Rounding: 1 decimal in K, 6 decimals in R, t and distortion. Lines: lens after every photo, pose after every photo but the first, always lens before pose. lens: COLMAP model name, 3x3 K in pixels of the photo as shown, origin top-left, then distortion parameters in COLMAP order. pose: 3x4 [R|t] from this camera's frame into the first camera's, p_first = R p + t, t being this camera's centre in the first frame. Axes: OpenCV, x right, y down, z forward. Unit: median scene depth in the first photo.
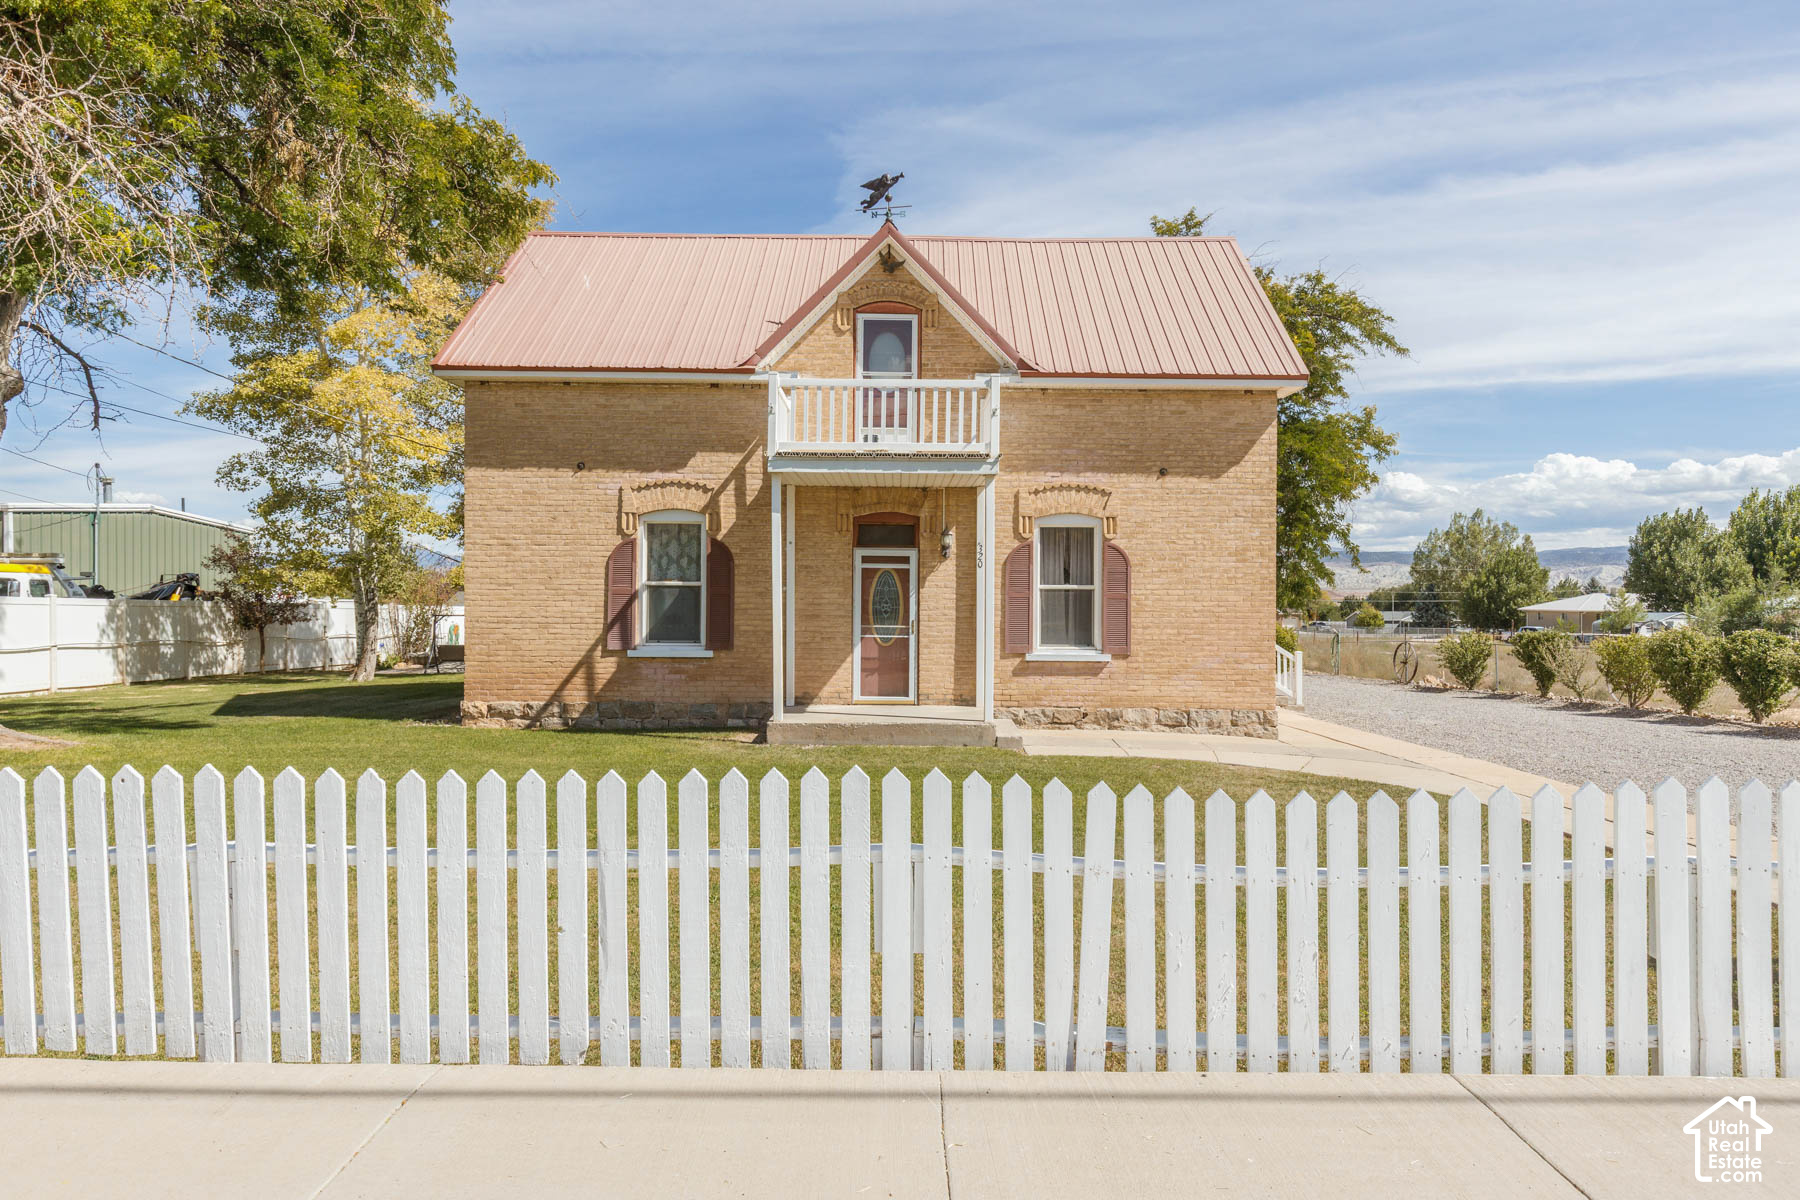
lens RADIAL K [[1039.2, 0, 906.1], [0, 1039.2, 578.3], [0, 0, 1]] dist [0.019749, 0.000027]
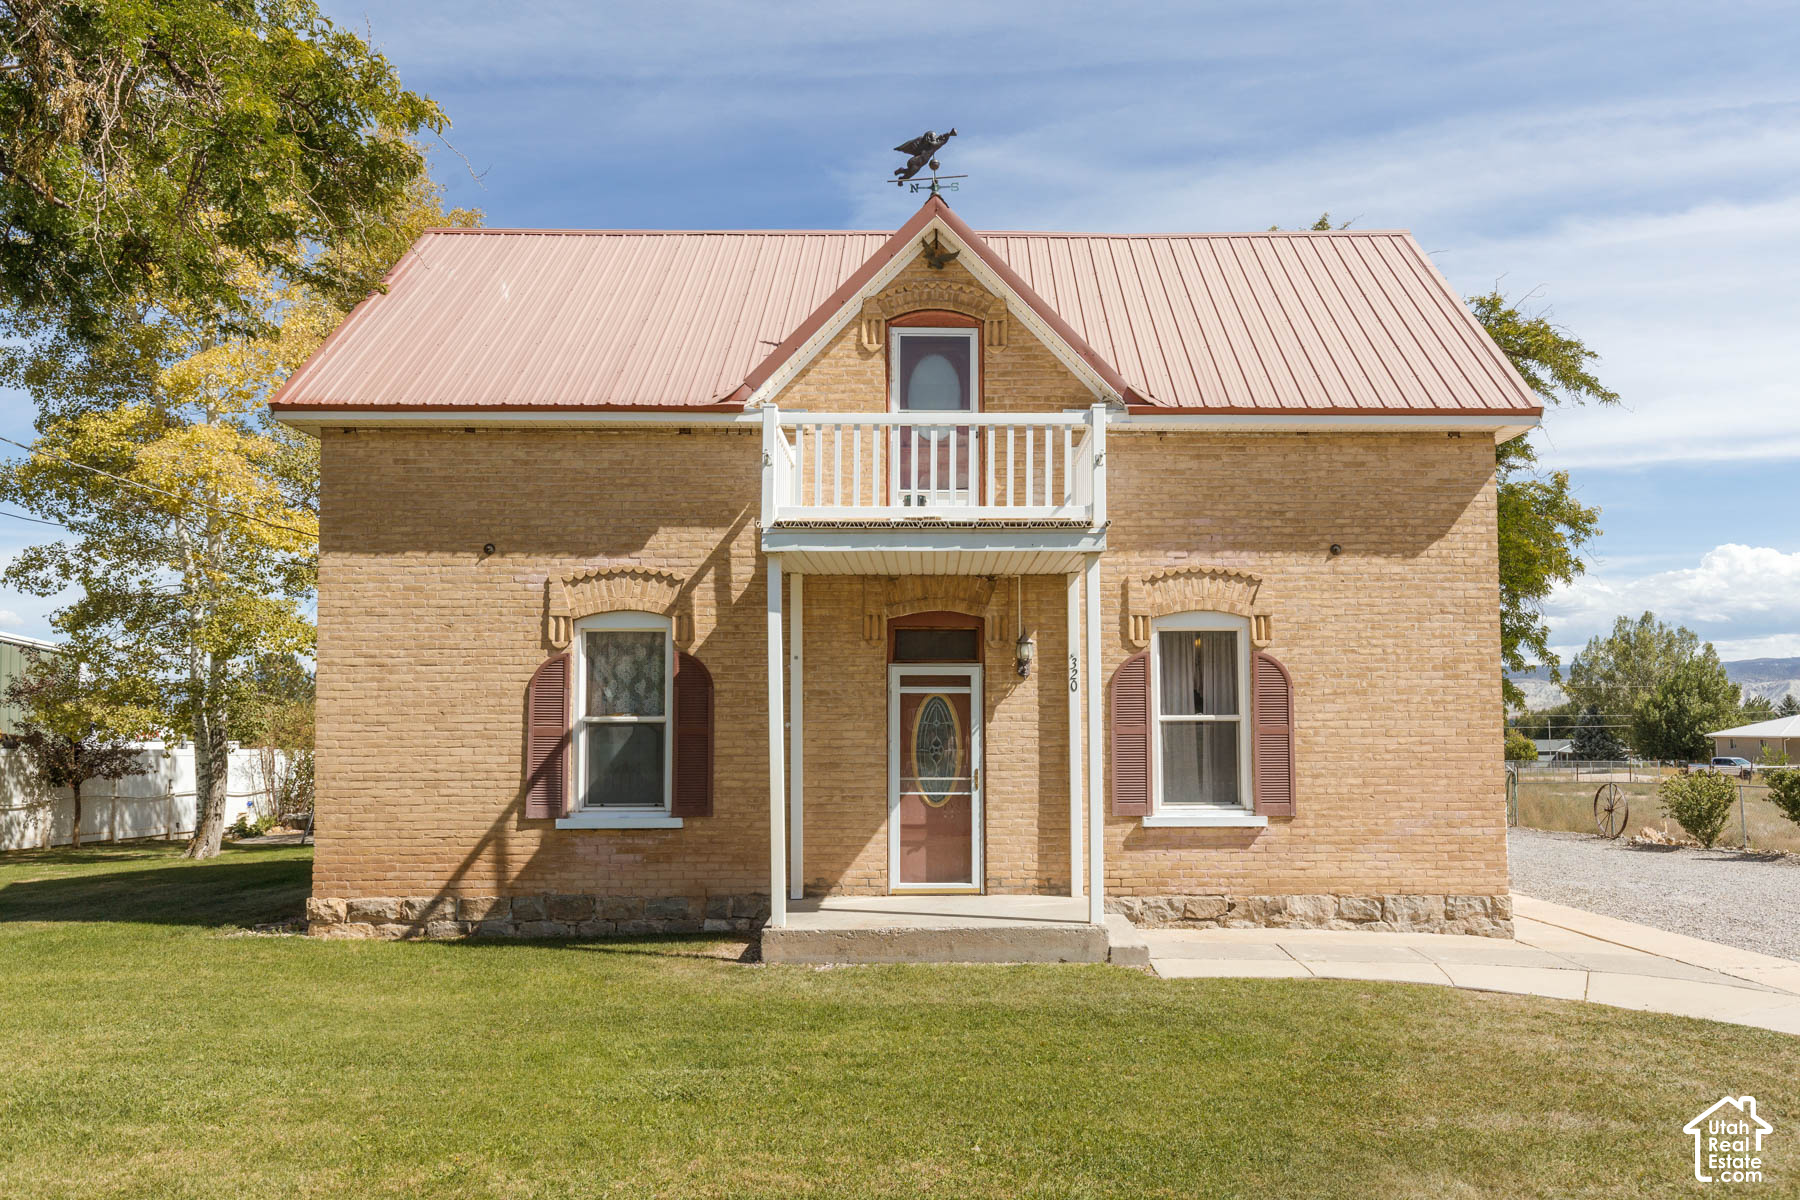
lens RADIAL K [[1274.3, 0, 956.3], [0, 1274.3, 638.2], [0, 0, 1]] dist [0.007563, 0.002937]
pose [[0.999841, -0.010497, 0.014405, -0.017847], [0.011235, 0.998576, -0.052161, -0.002117], [-0.013837, 0.052314, 0.998535, 0.160350]]
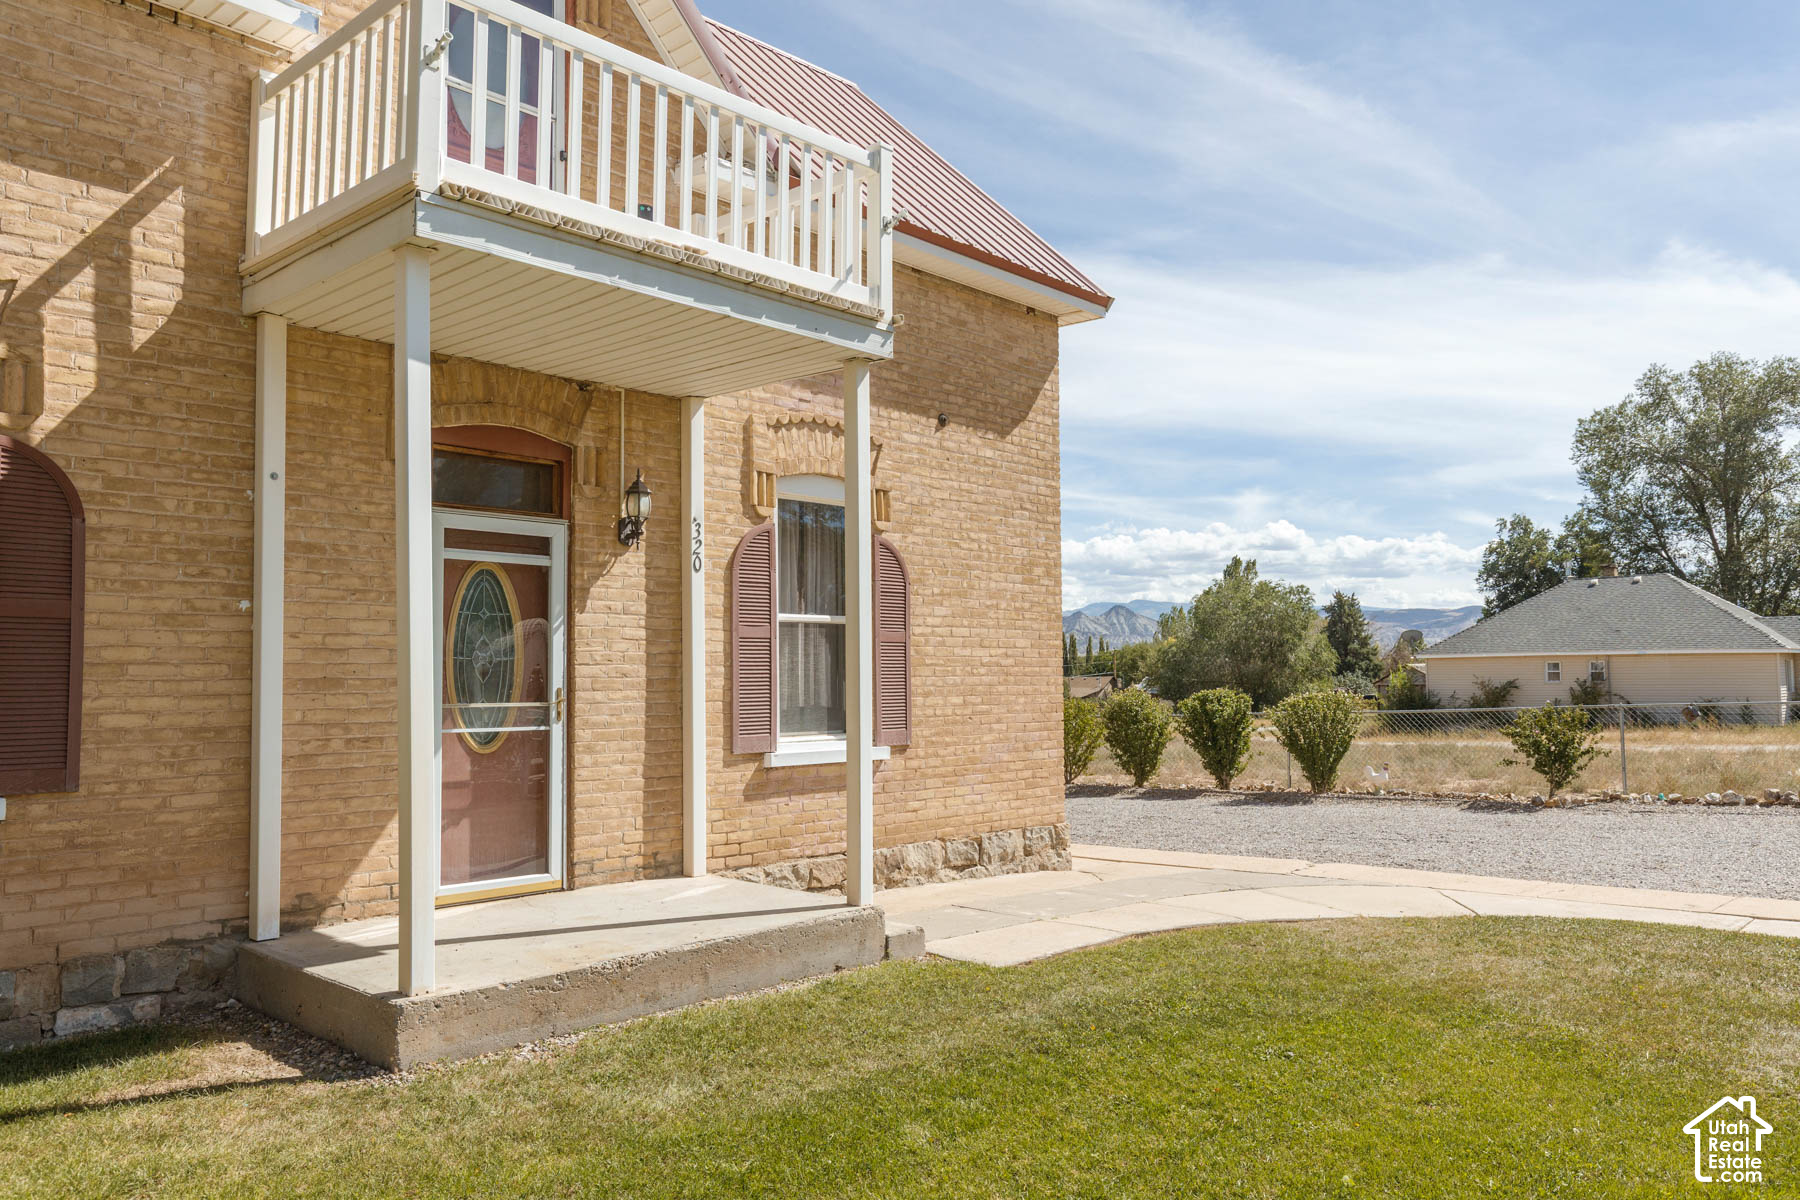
lens RADIAL K [[1305.0, 0, 900.0], [0, 1305.0, 600.0], [0, 0, 1]] dist [0.004386, 0.001193]
pose [[0.681671, 0.032135, 0.730953, -0.288885], [0.001260, 0.998982, -0.045093, 0.028414], [-0.731658, 0.031660, 0.680937, 0.535160]]
